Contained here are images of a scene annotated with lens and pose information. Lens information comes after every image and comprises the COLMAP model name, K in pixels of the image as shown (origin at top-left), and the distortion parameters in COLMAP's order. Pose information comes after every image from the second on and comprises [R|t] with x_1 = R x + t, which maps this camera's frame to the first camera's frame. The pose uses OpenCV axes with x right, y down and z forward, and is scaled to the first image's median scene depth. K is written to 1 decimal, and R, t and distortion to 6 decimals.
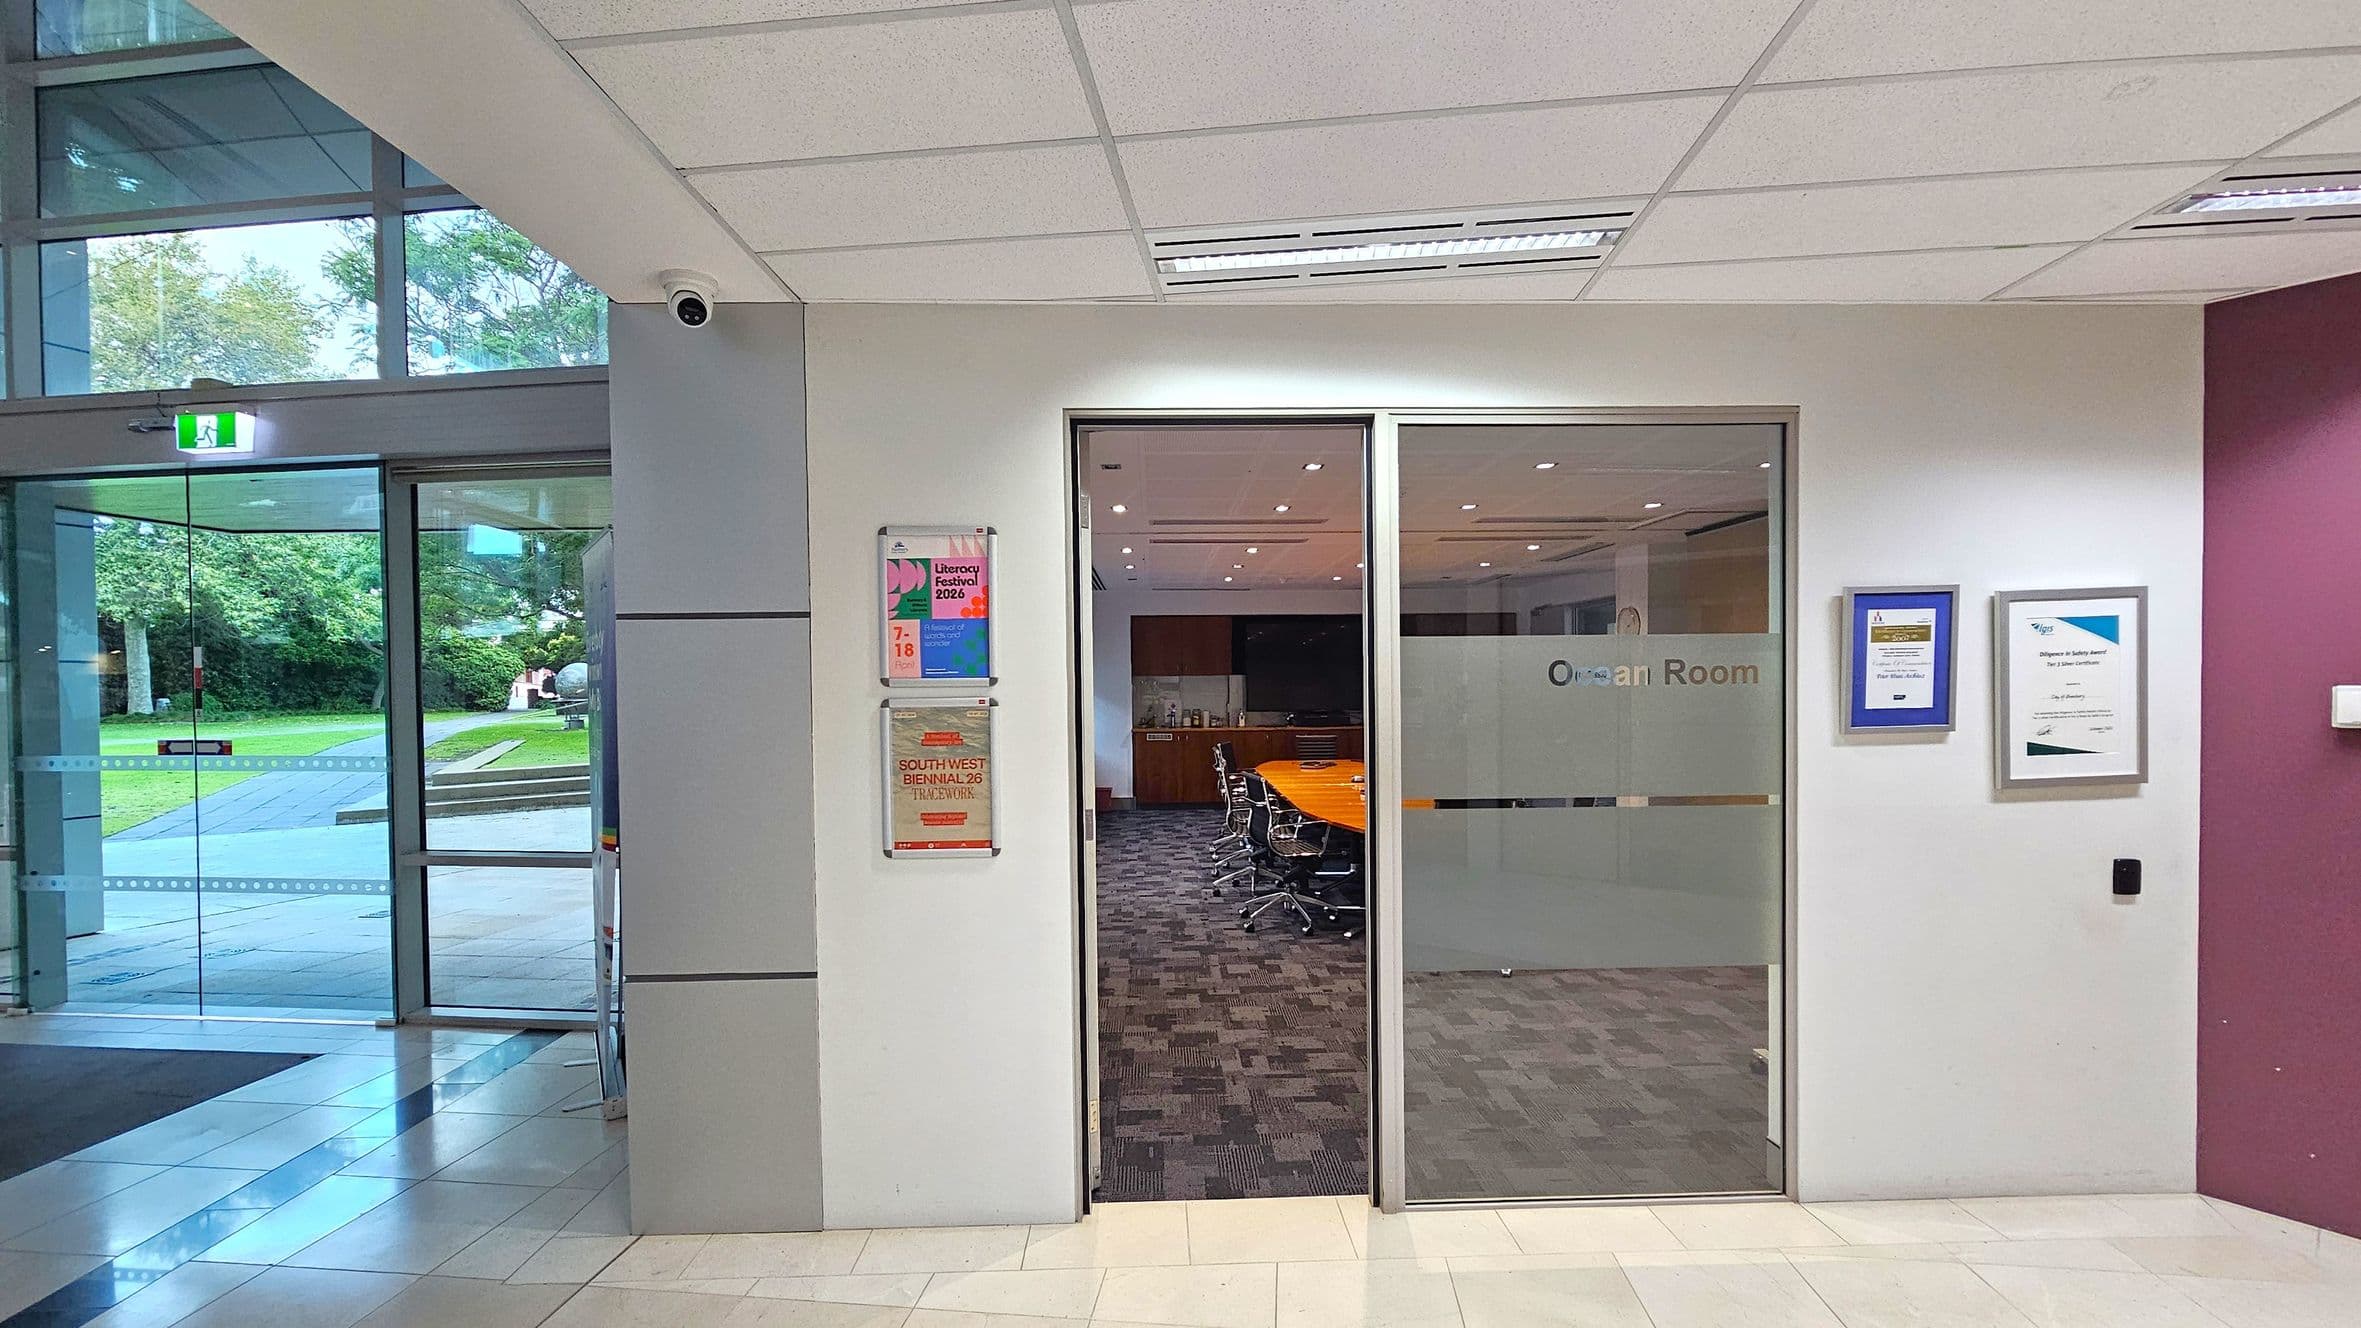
lens RADIAL K [[967.8, 0, 1179.0], [0, 967.8, 694.1], [0, 0, 1]] dist [-0.001708, 0.000165]
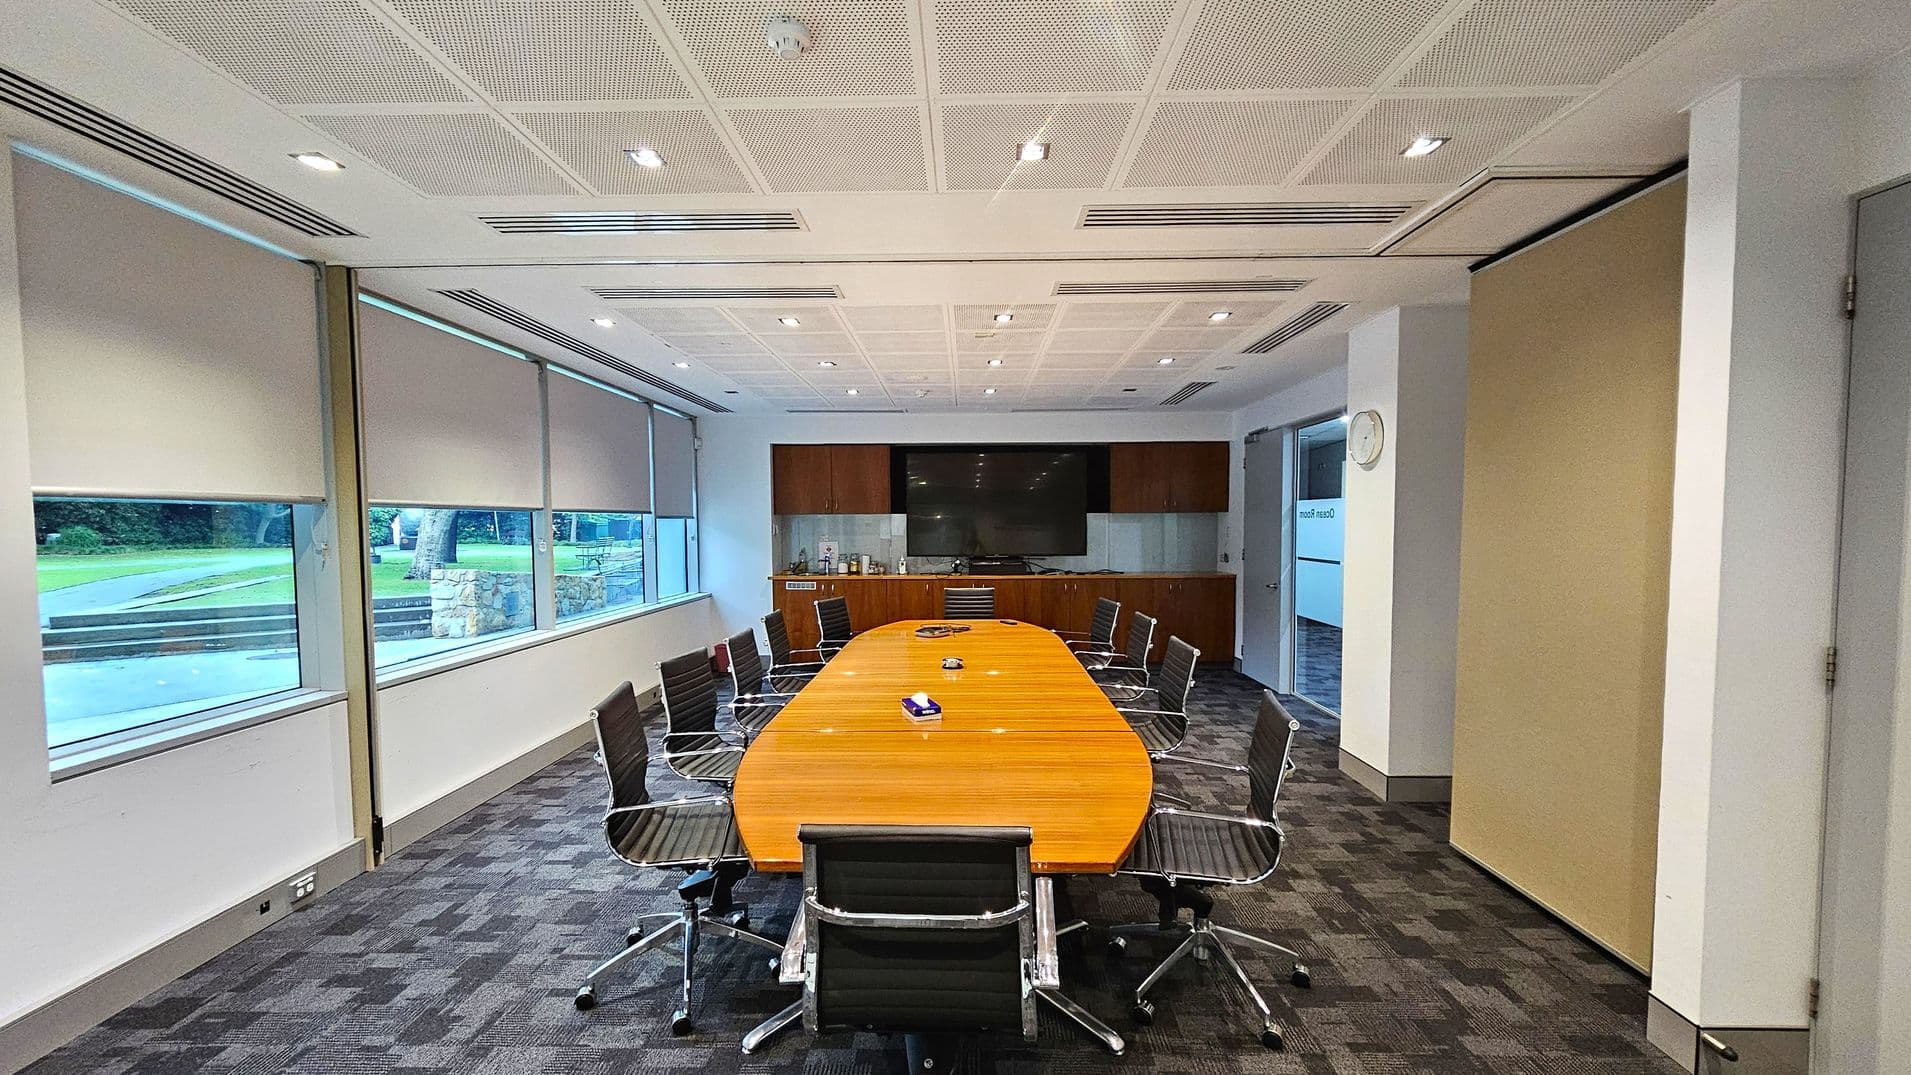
lens RADIAL K [[783.3, 0, 954.3], [0, 783.3, 561.9], [0, 0, 1]] dist [-0.001708, 0.000165]
pose [[0.998827, 0.008294, -0.047711, 0.611362], [-0.006656, 0.999387, 0.034380, -0.006408], [0.047967, -0.034022, 0.998269, 1.309245]]
